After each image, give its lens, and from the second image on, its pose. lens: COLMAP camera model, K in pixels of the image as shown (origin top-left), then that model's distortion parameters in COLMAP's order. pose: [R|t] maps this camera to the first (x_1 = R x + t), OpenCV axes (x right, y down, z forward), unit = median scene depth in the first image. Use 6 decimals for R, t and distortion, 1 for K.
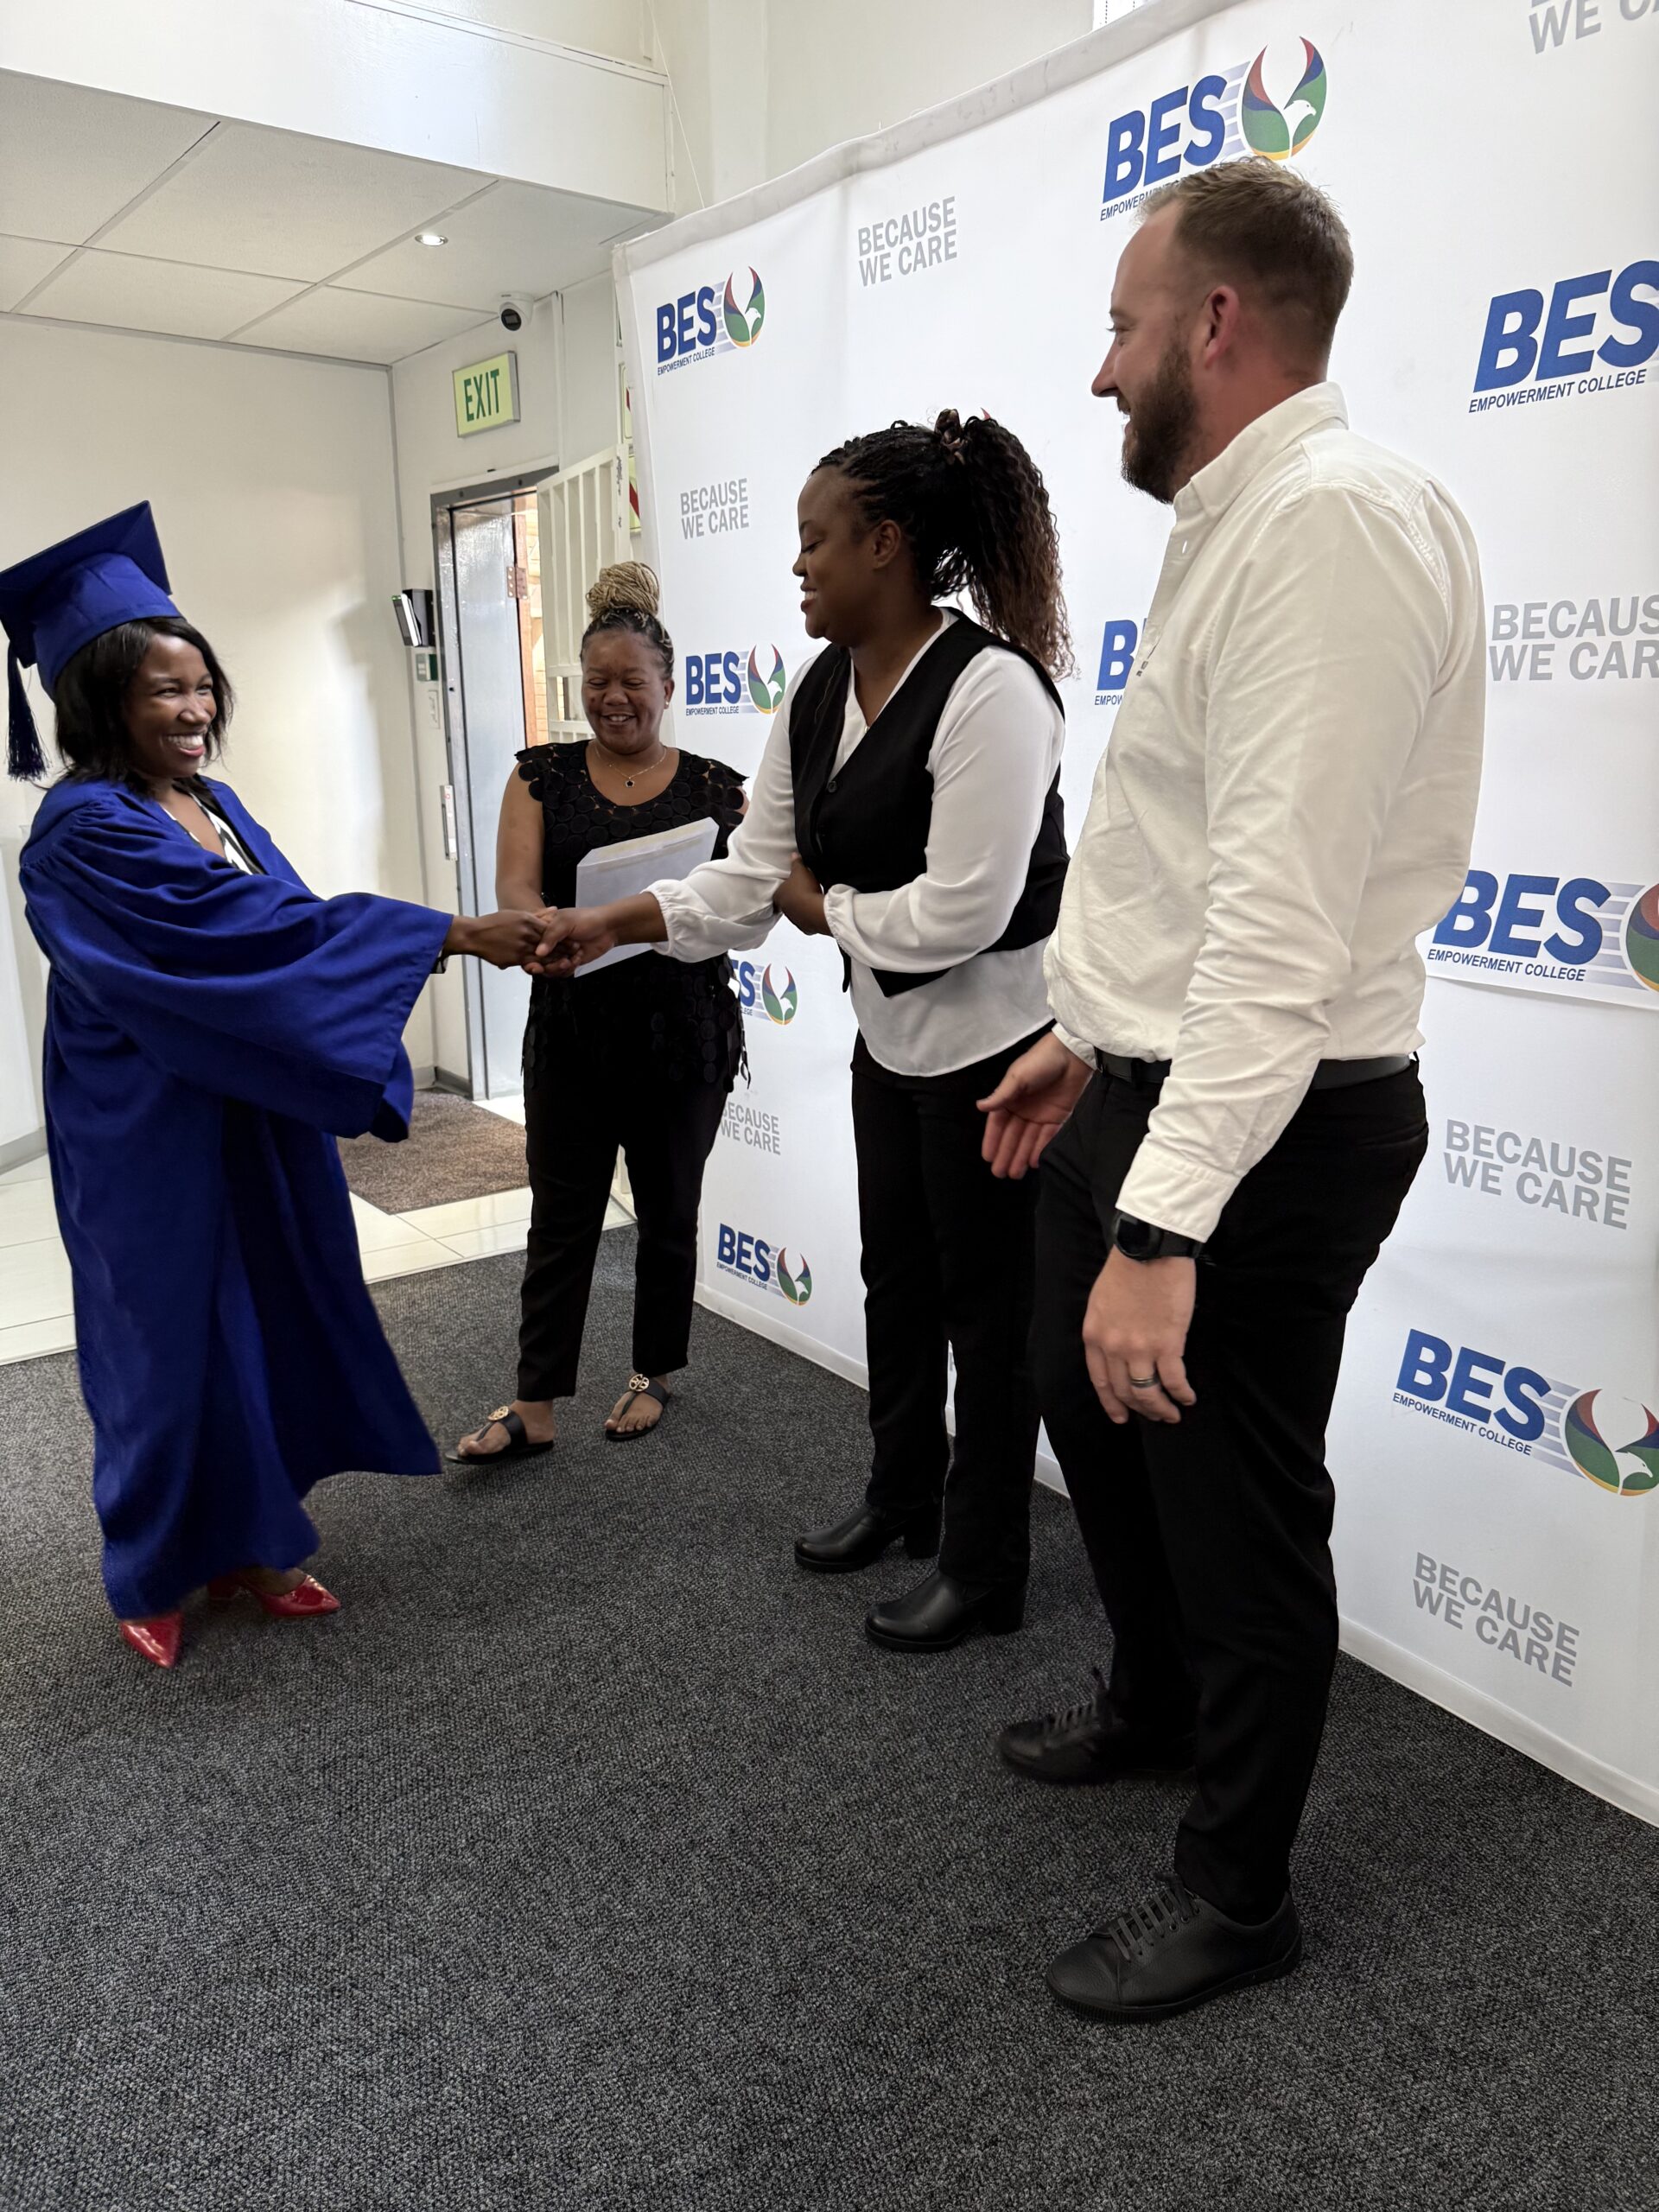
lens RADIAL K [[1663.3, 0, 829.5], [0, 1663.3, 1106.0], [0, 0, 1]] dist [-0.008738, 0.008924]
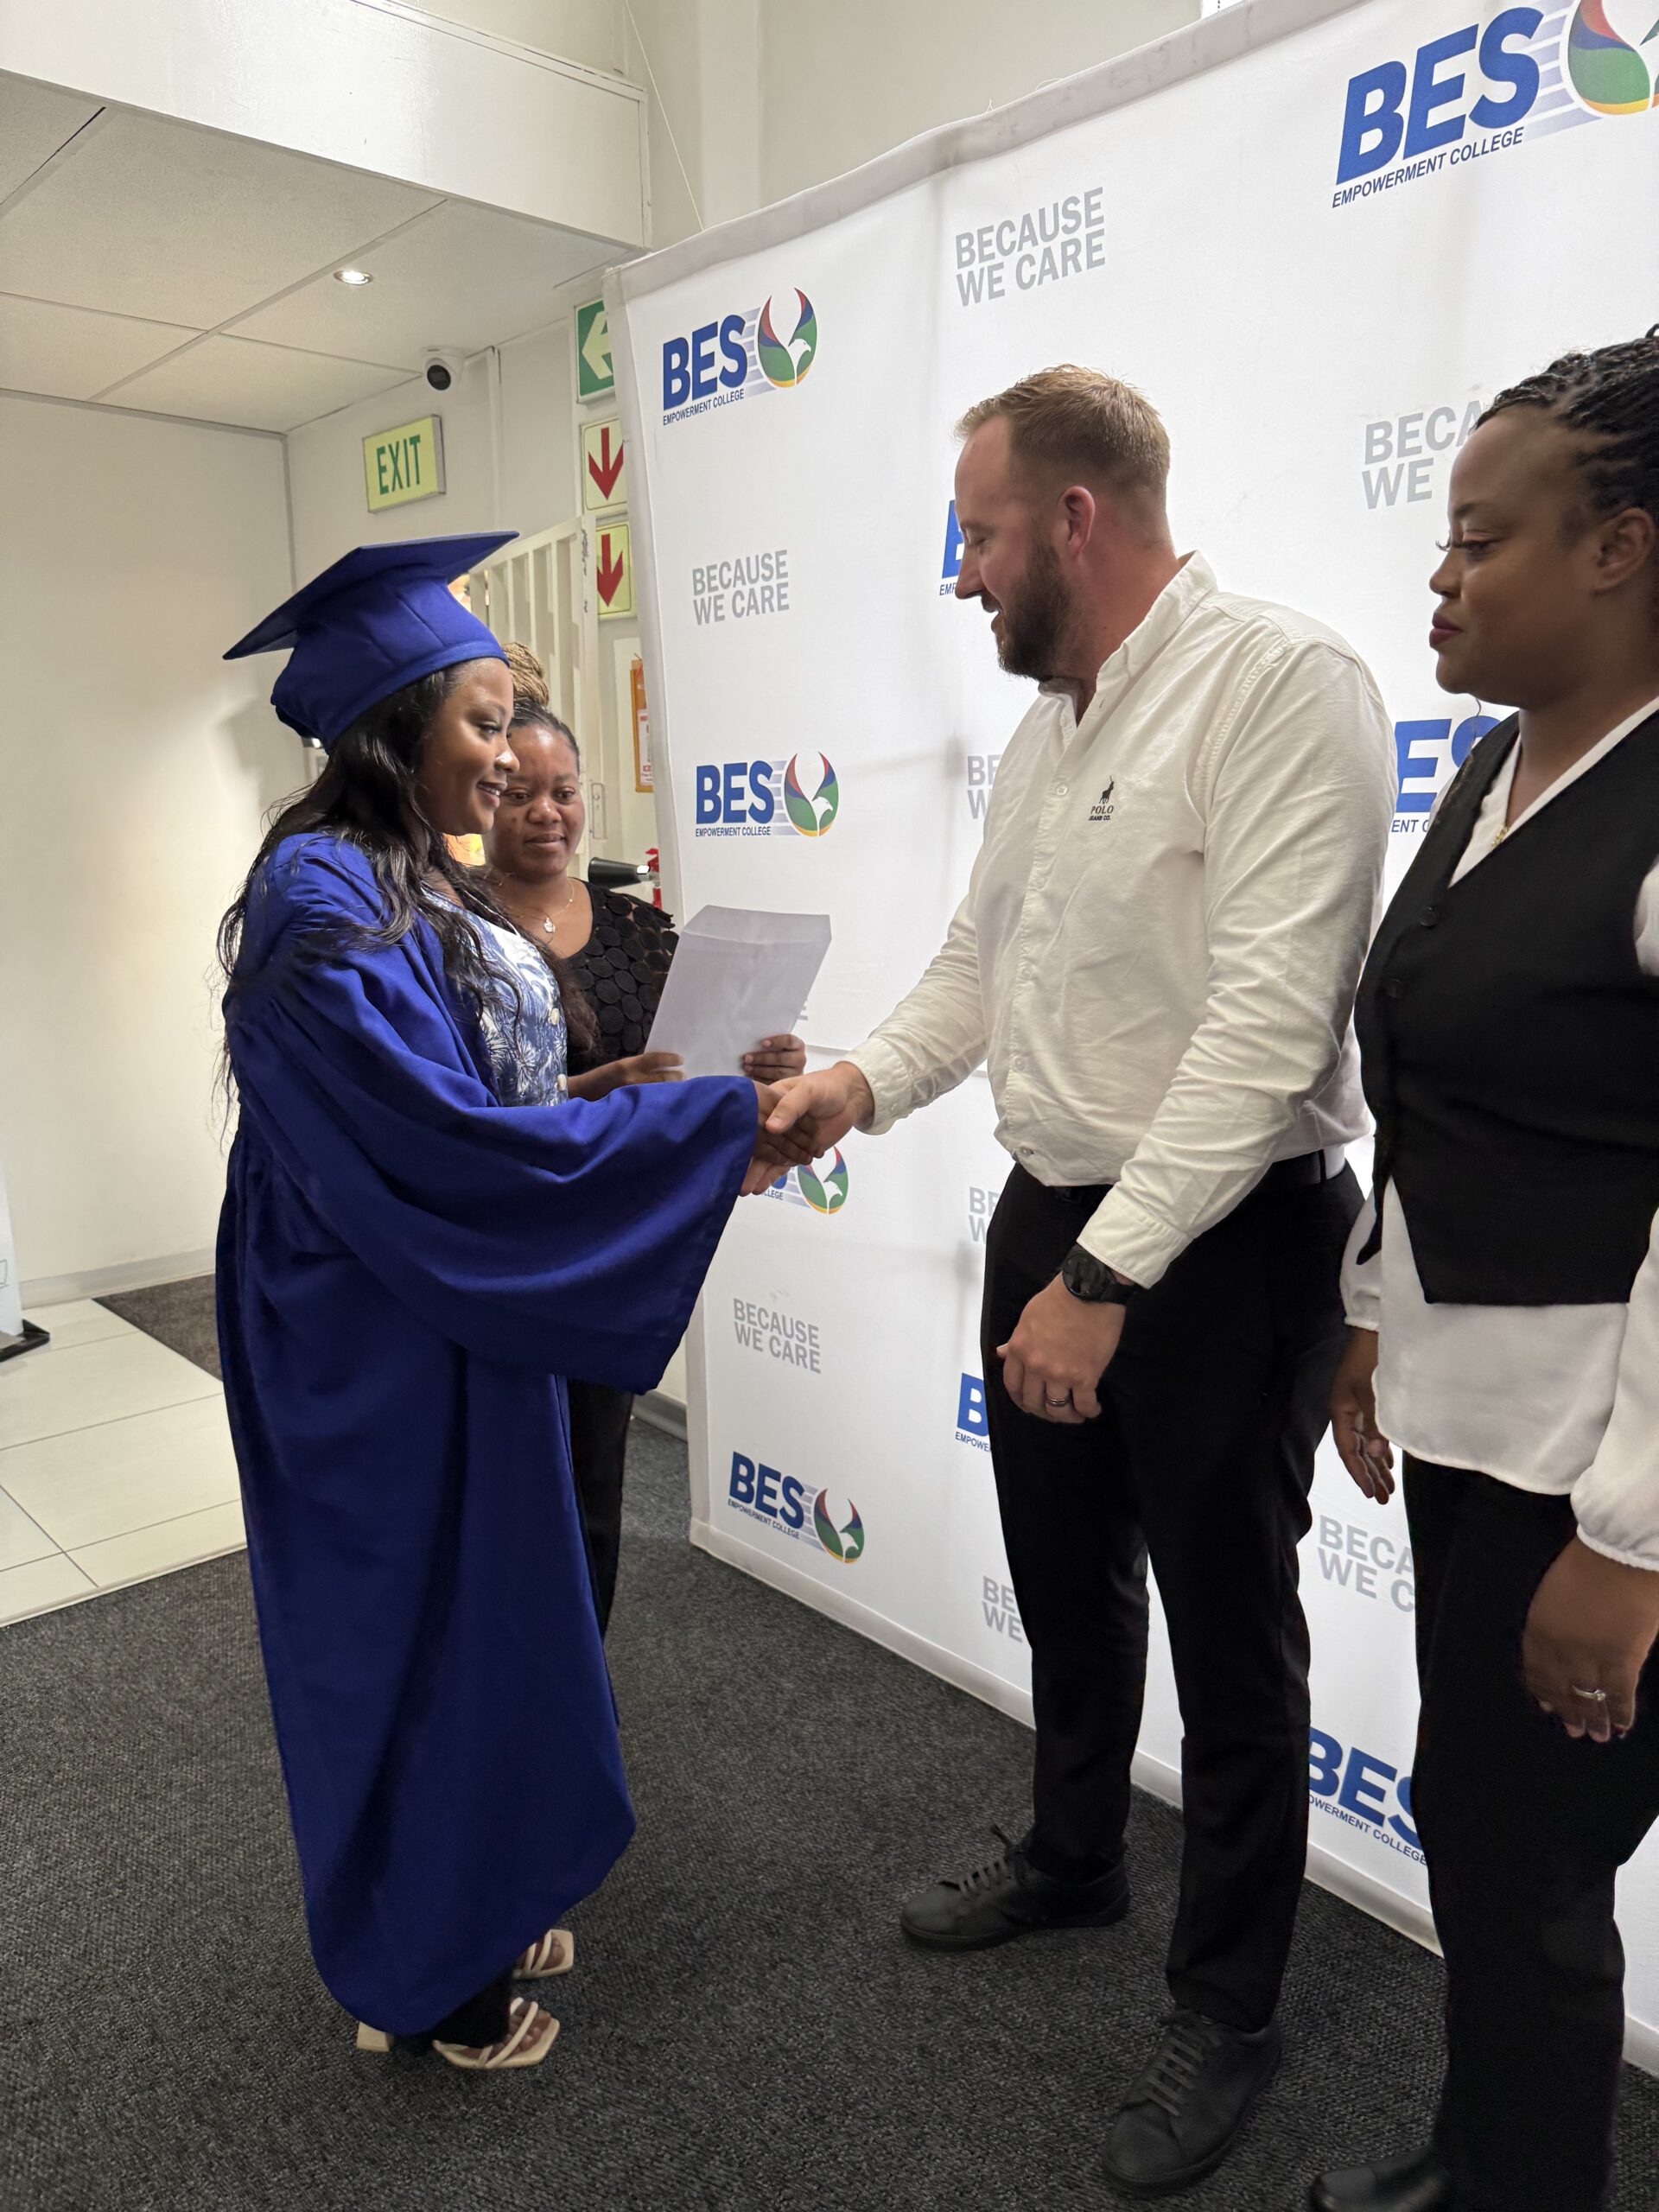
lens RADIAL K [[1624.9, 0, 836.9], [0, 1624.9, 1091.6], [0, 0, 1]] dist [0.043626, -0.047859]
pose [[0.995162, -0.011891, 0.097527, -0.104454], [0.018116, 0.997837, -0.063193, -0.062121], [-0.096565, 0.064654, 0.993225, 0.220918]]
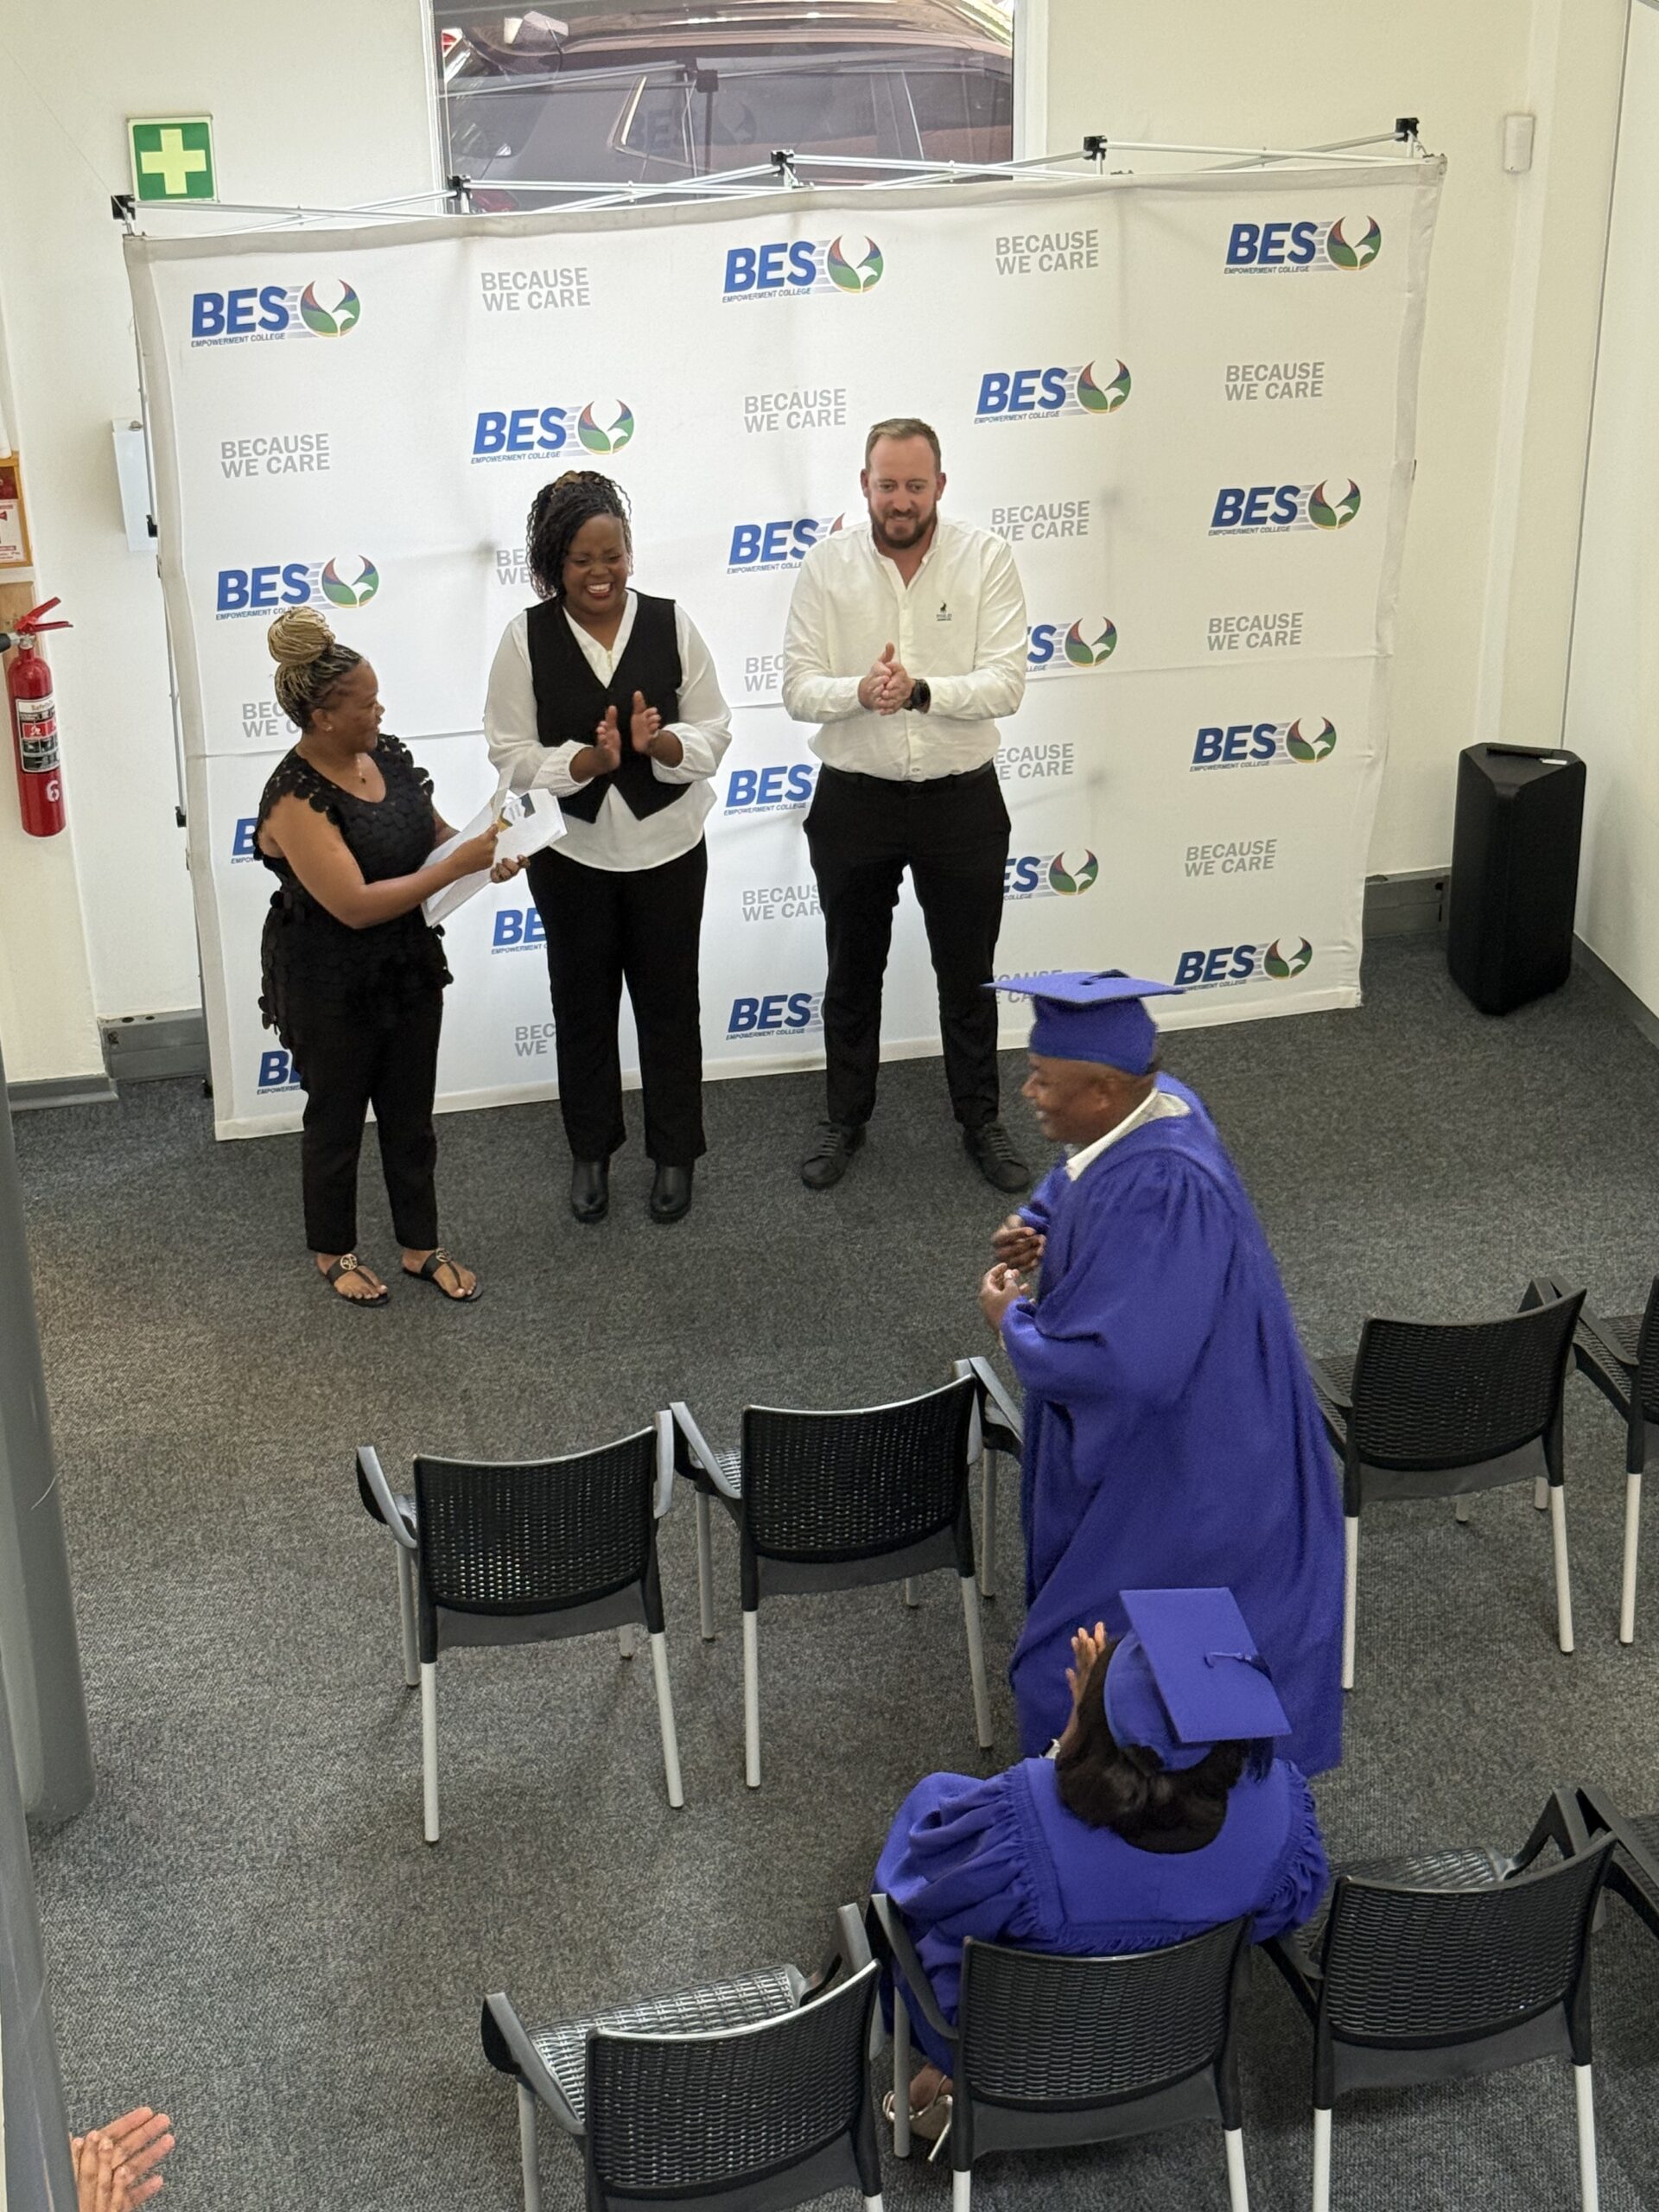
lens RADIAL K [[3709.0, 0, 834.1], [0, 3709.0, 1144.1], [0, 0, 1]] dist [0.155504, -0.108773]
pose [[0.399841, -0.426058, 0.811543, -2.329944], [0.222171, 0.904046, 0.365160, -0.816785], [-0.889251, 0.034295, 0.456132, -0.563316]]
